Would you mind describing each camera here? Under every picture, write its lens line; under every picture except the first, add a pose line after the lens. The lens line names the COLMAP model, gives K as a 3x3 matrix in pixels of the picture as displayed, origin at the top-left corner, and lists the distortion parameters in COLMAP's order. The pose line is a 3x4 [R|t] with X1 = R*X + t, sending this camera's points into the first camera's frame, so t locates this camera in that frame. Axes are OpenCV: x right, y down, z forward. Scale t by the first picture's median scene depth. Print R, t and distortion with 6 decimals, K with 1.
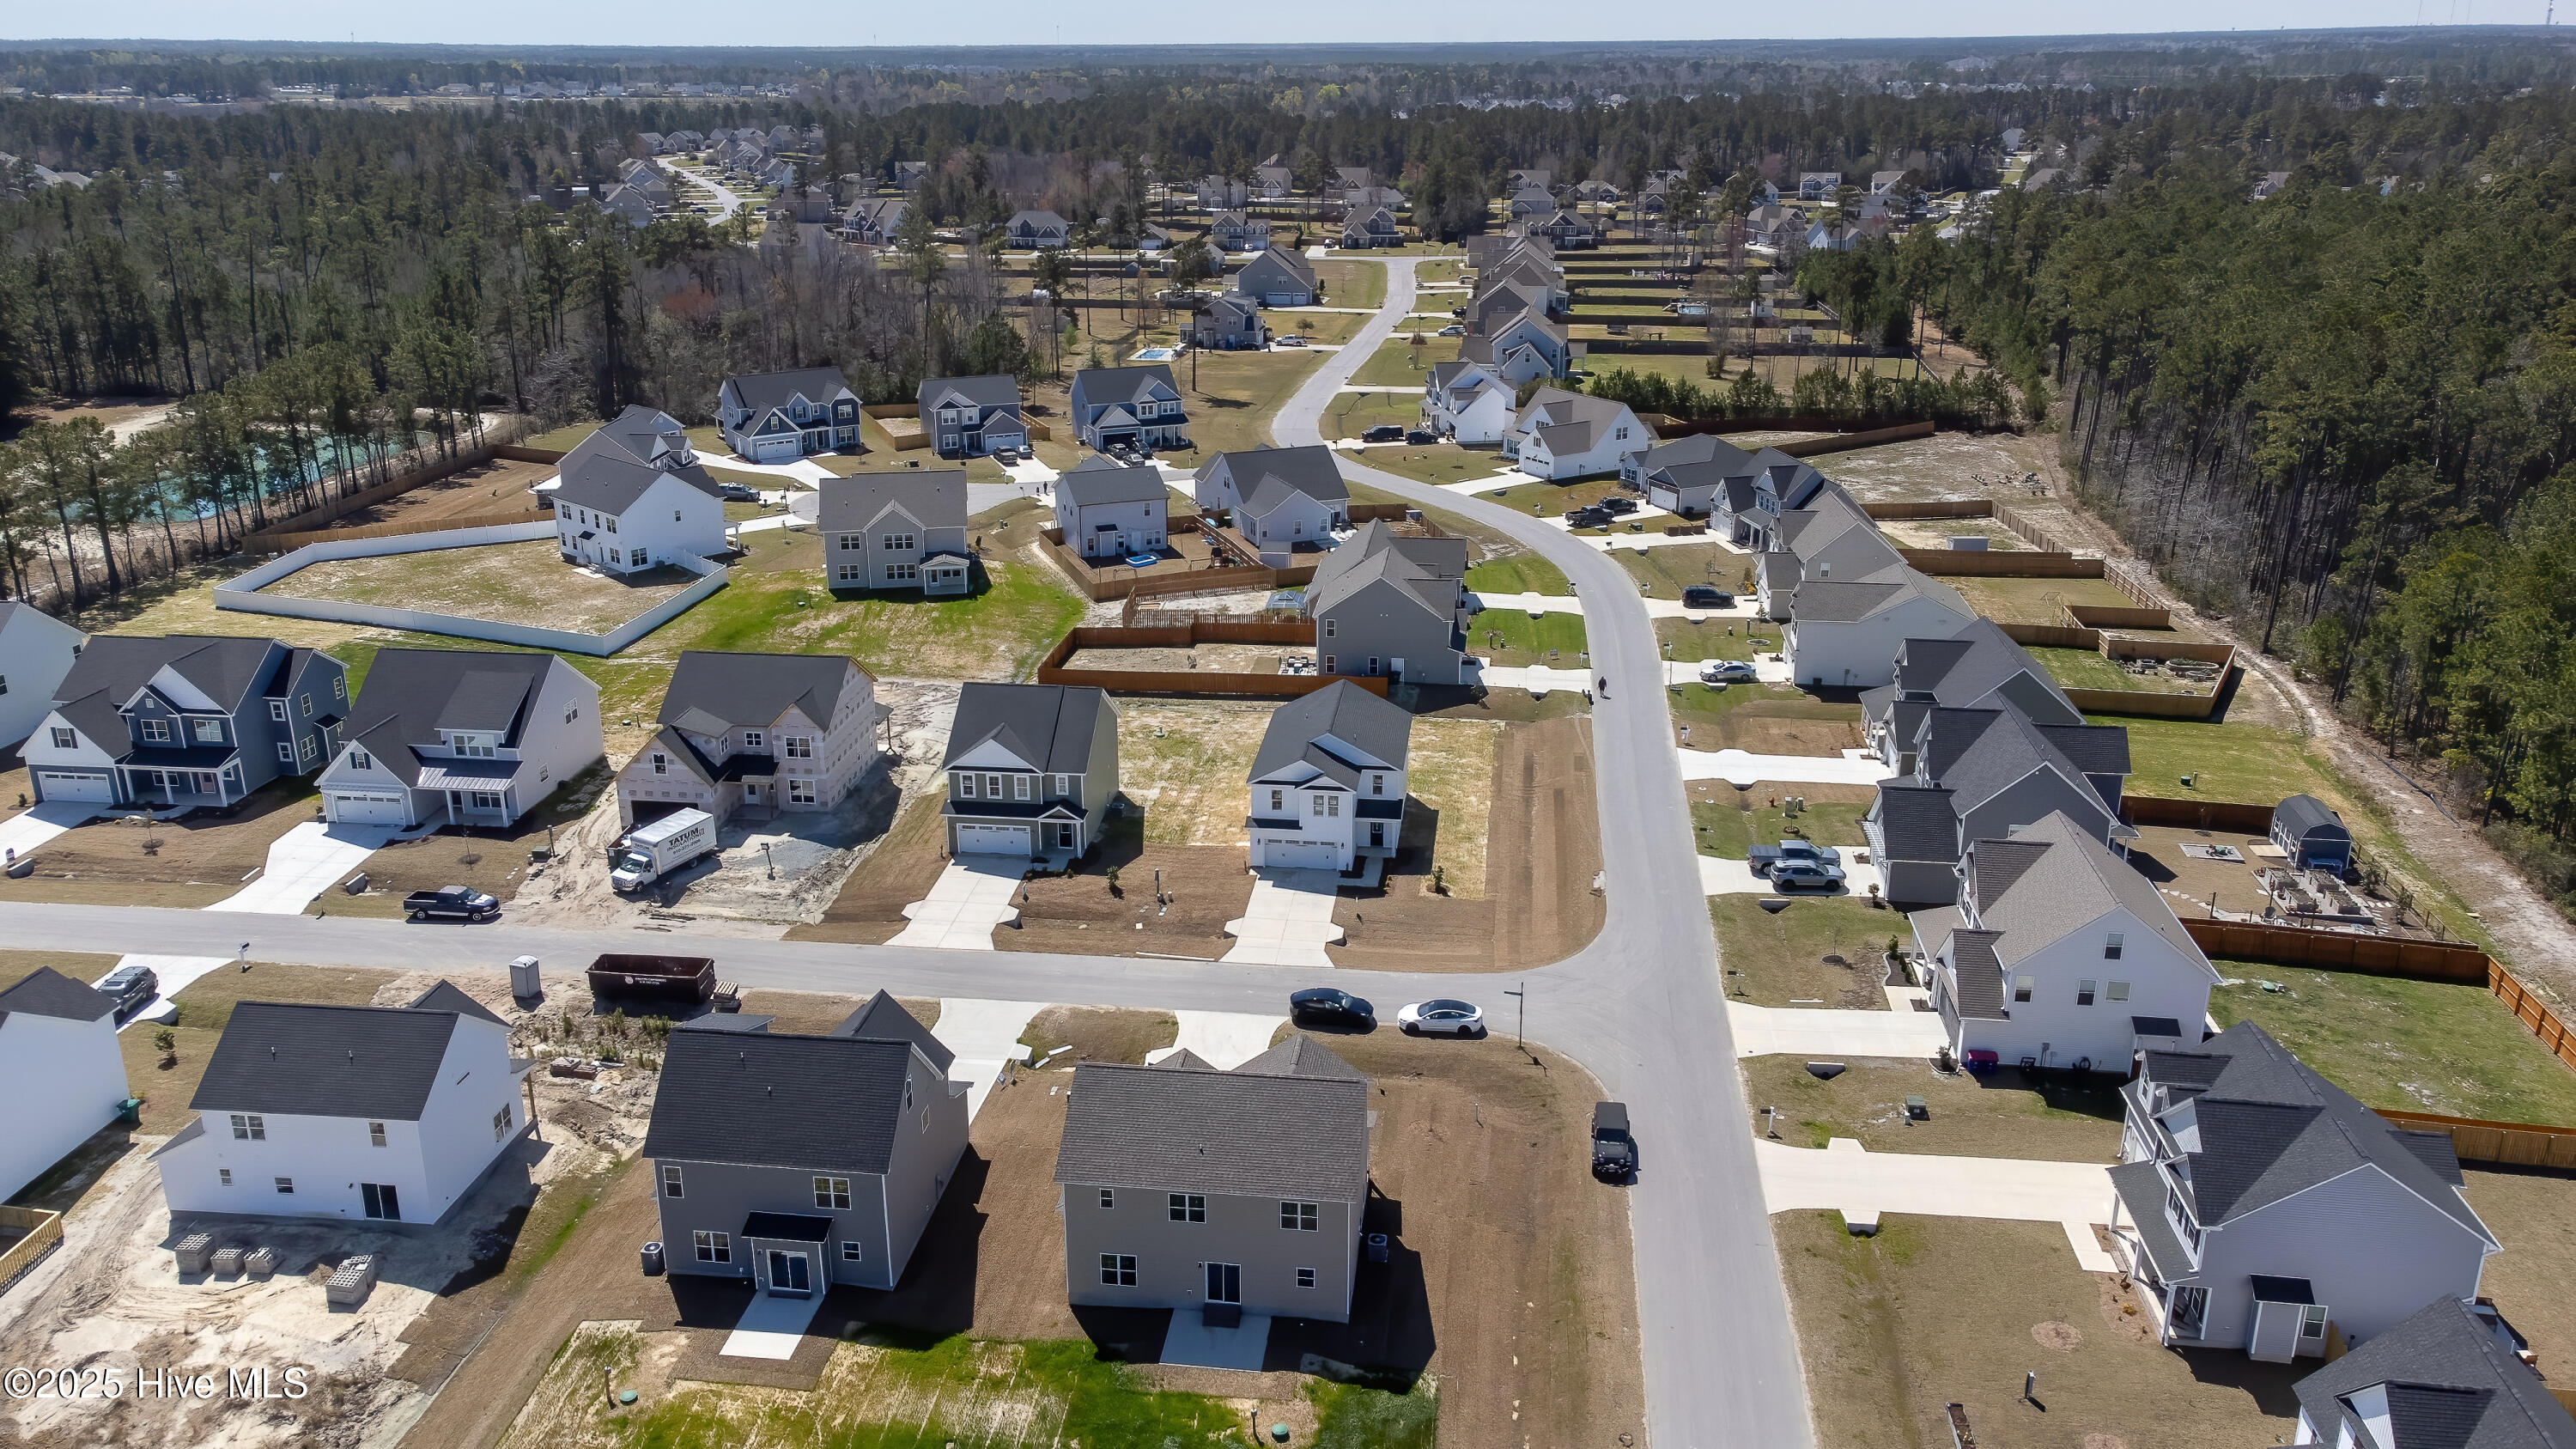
lens RADIAL K [[1924.4, 0, 1267.8], [0, 1924.4, 714.4], [0, 0, 1]] dist [0.035294, 0.032694]
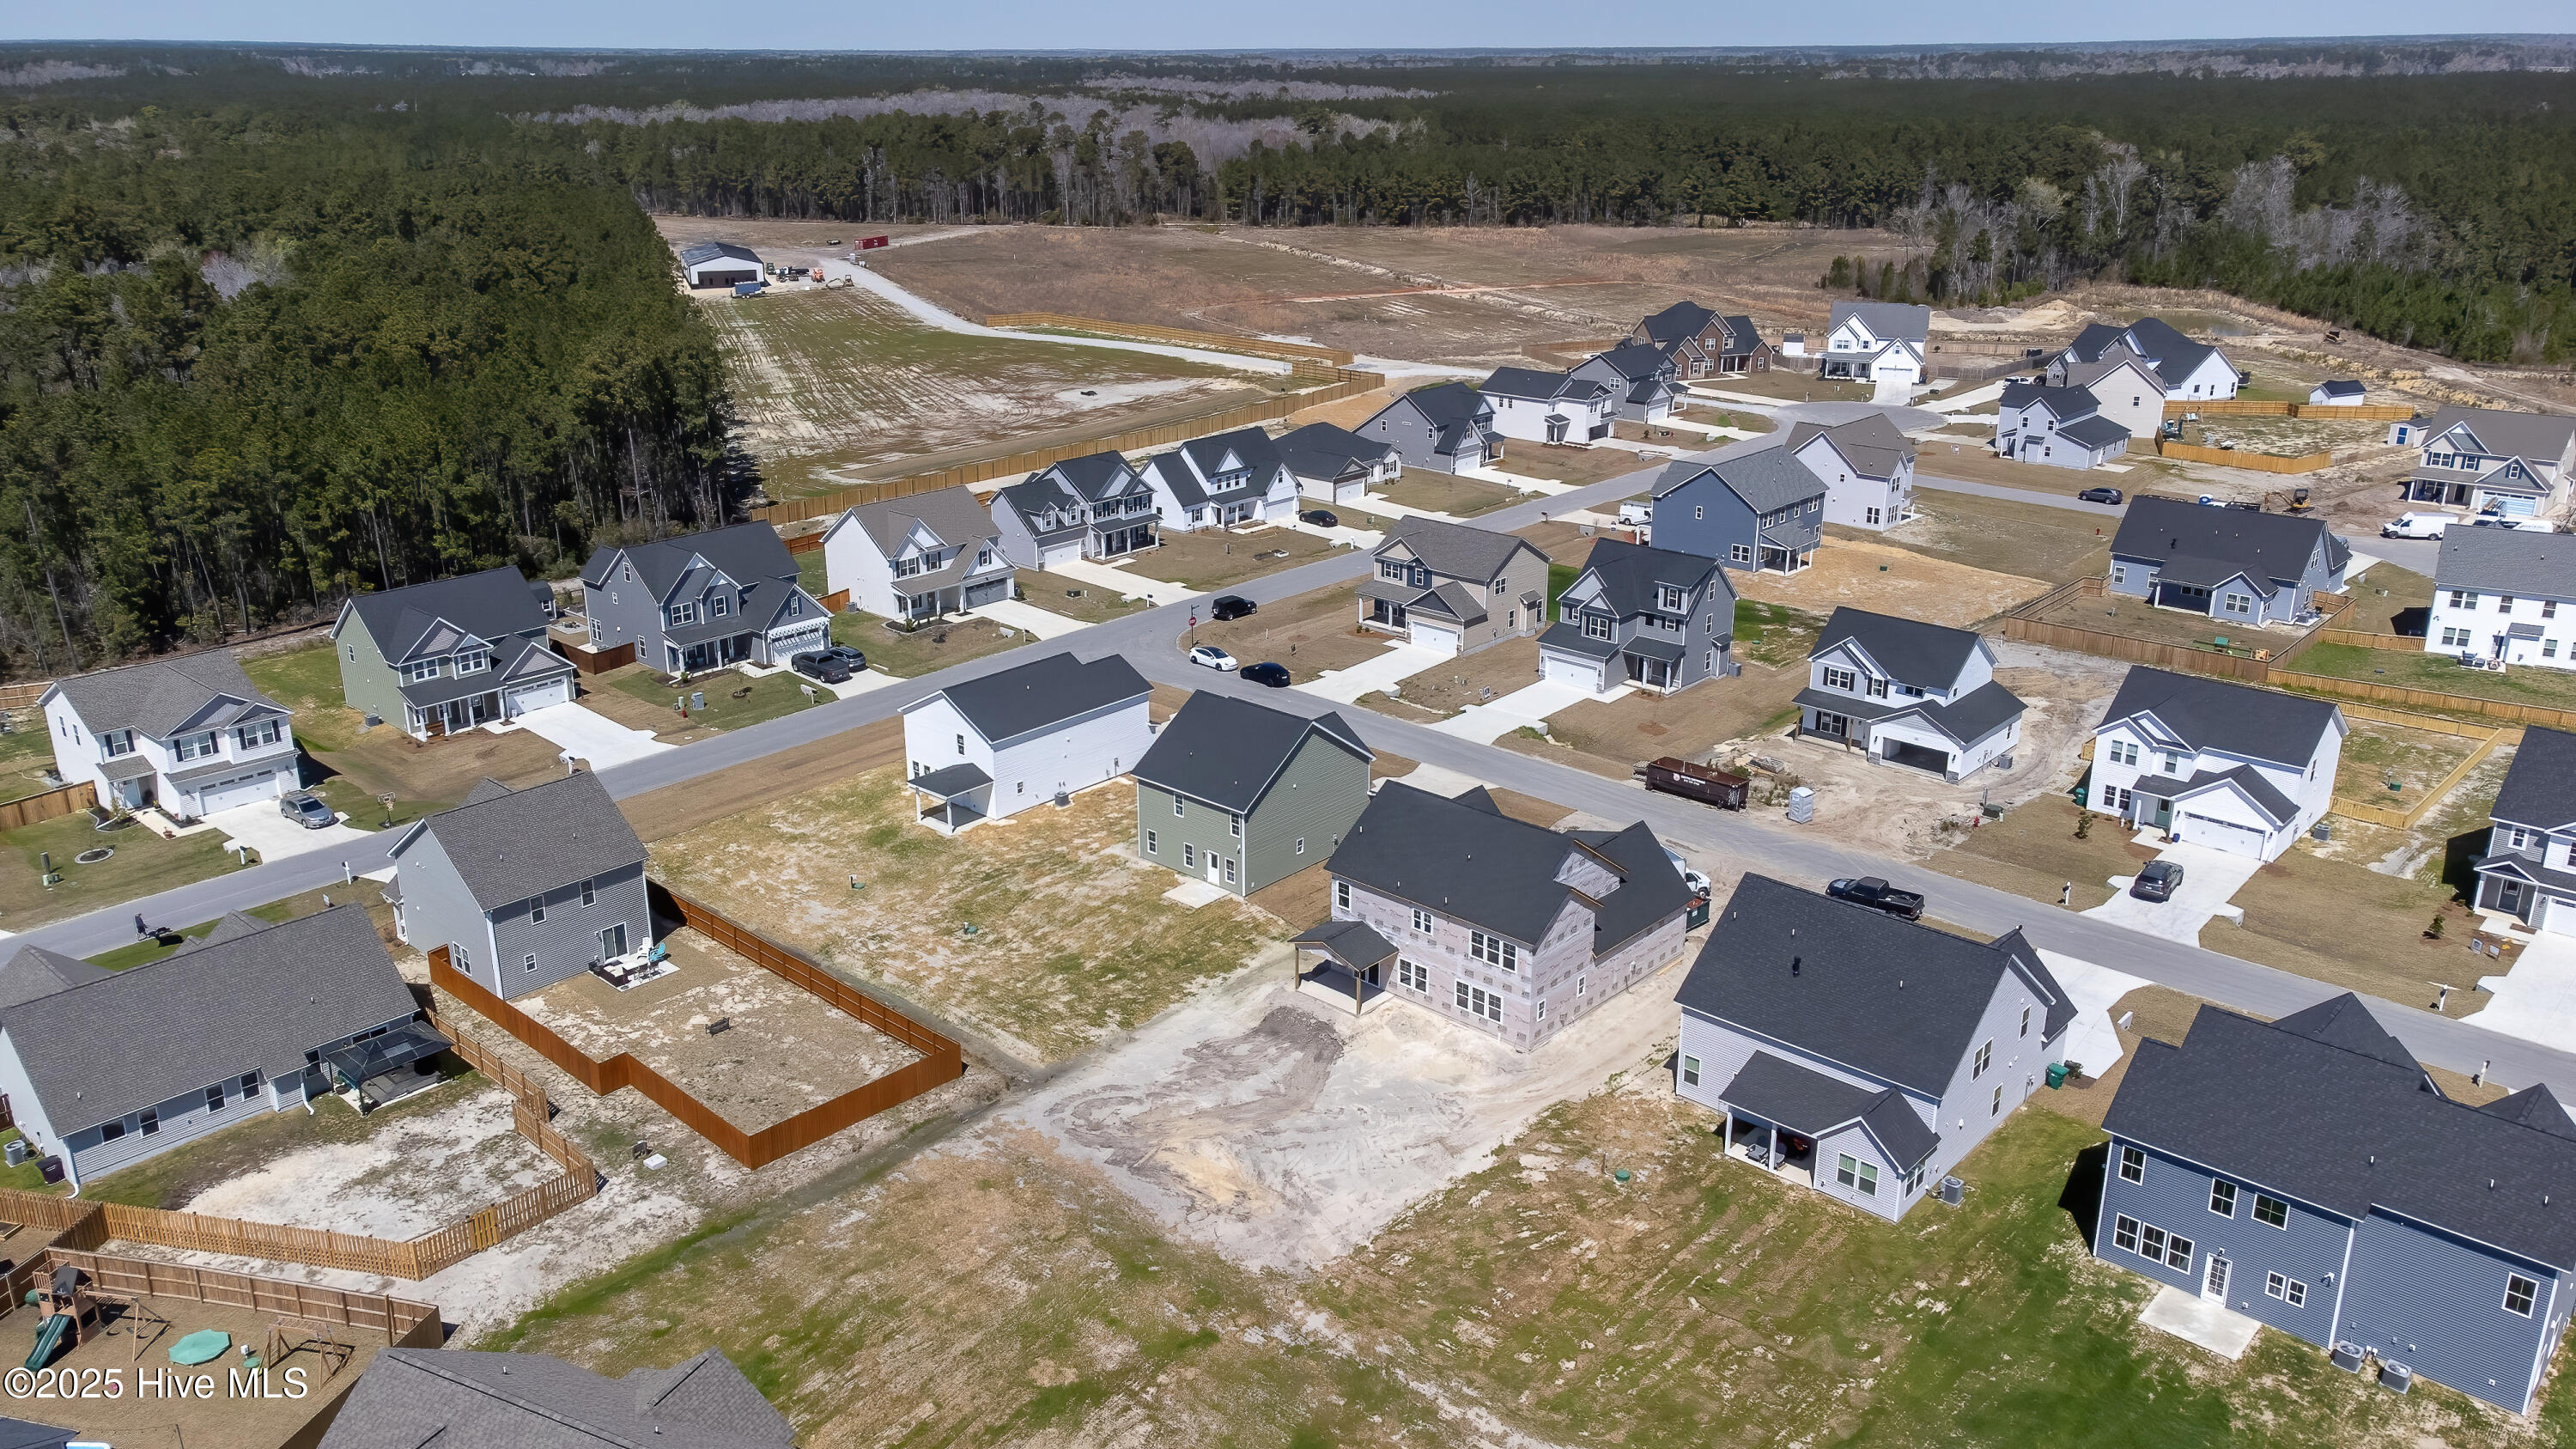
lens RADIAL K [[1924.4, 0, 1262.2], [0, 1924.4, 698.8], [0, 0, 1]] dist [0.035294, 0.032694]
pose [[-0.817759, -0.176667, 0.547776, -0.689167], [0.198395, 0.806875, 0.556410, -0.578281], [-0.540286, 0.563685, -0.624780, 1.724774]]
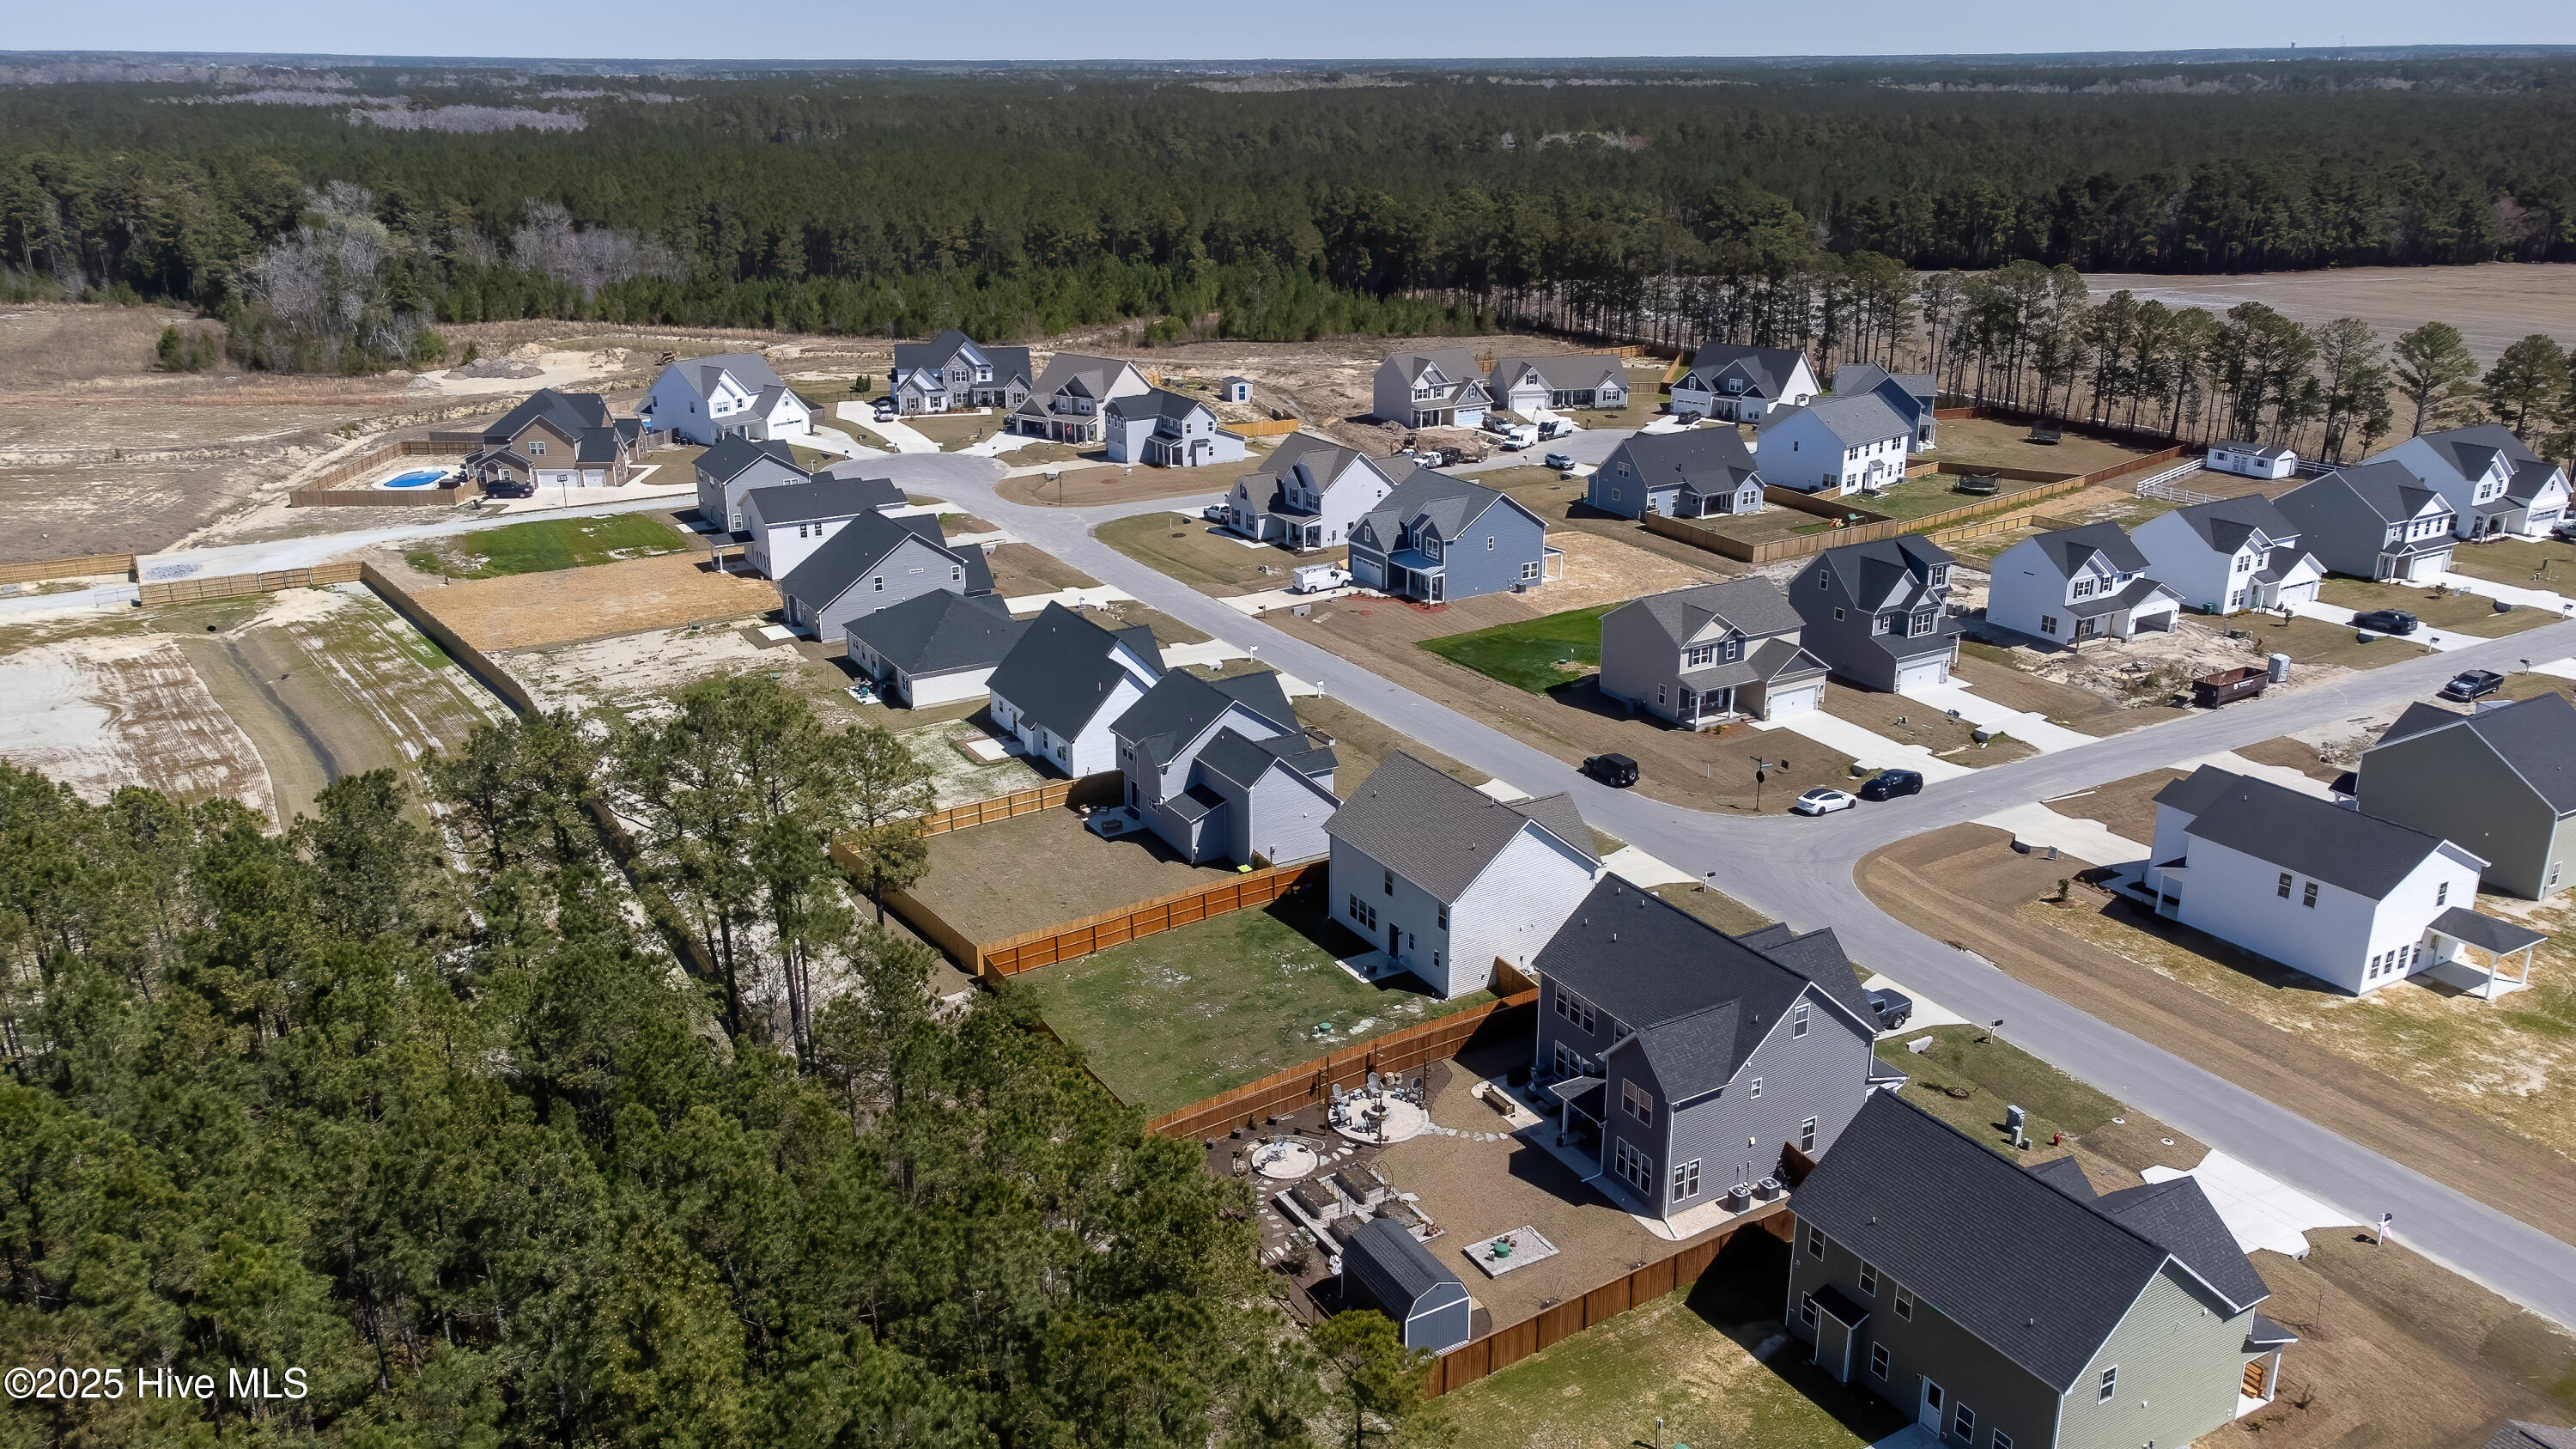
lens RADIAL K [[1924.4, 0, 1269.5], [0, 1924.4, 727.0], [0, 0, 1]] dist [0.035294, 0.032694]
pose [[-0.788970, 0.209386, -0.577654, 0.956620], [-0.196900, 0.804402, 0.560507, -0.447915], [0.582028, 0.555963, -0.593421, 1.333041]]
